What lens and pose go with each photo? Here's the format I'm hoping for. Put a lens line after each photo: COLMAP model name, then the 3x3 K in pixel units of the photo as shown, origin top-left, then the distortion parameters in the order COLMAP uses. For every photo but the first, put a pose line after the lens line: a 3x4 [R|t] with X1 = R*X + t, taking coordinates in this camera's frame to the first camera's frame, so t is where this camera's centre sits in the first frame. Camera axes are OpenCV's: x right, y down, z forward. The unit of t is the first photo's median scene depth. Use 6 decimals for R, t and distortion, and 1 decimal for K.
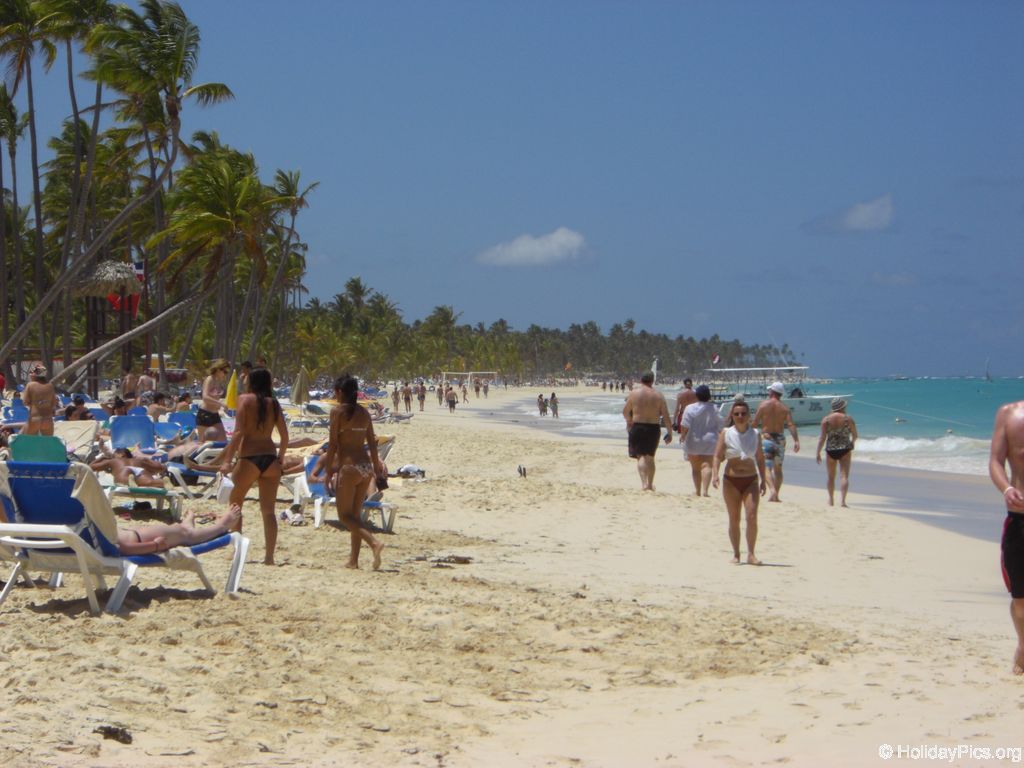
lens RADIAL K [[3356.1, 0, 512.0], [0, 3356.1, 384.0], [0, 0, 1]] dist [-0.240214, -2.968654]
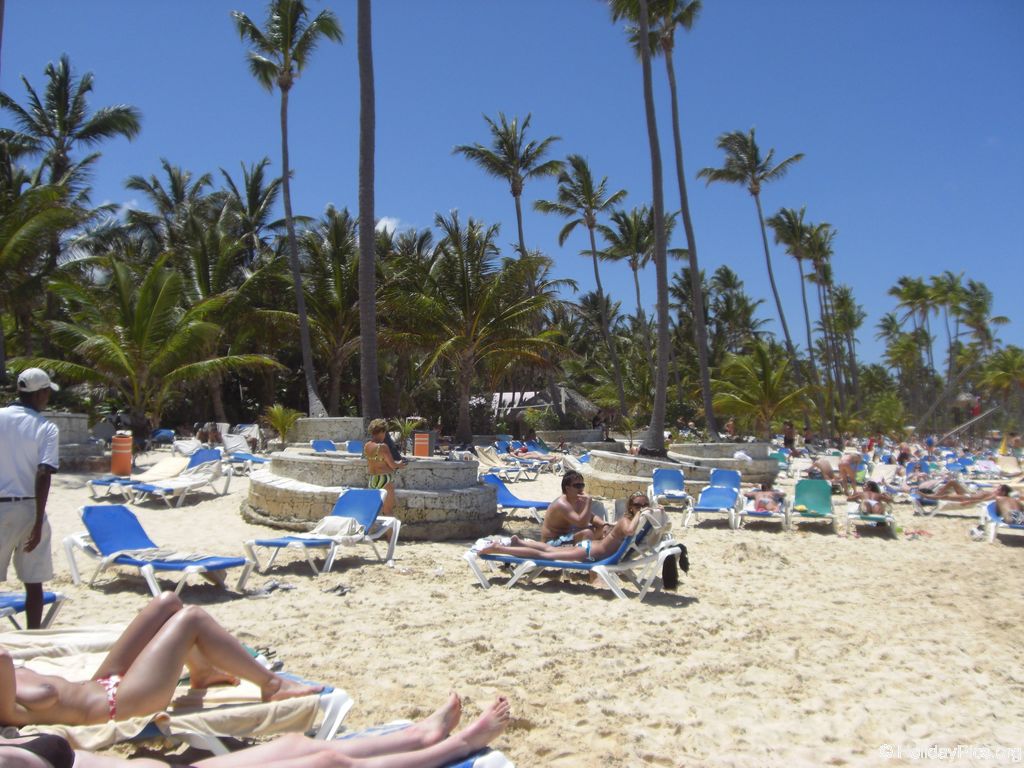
lens RADIAL K [[1158.0, 0, 512.0], [0, 1158.0, 384.0], [0, 0, 1]] dist [-0.212523, 0.250368]
pose [[0.869327, -0.029708, -0.493344, 0.006326], [0.004275, 0.998606, -0.052602, -0.003413], [0.494219, 0.043619, 0.868242, 0.609167]]
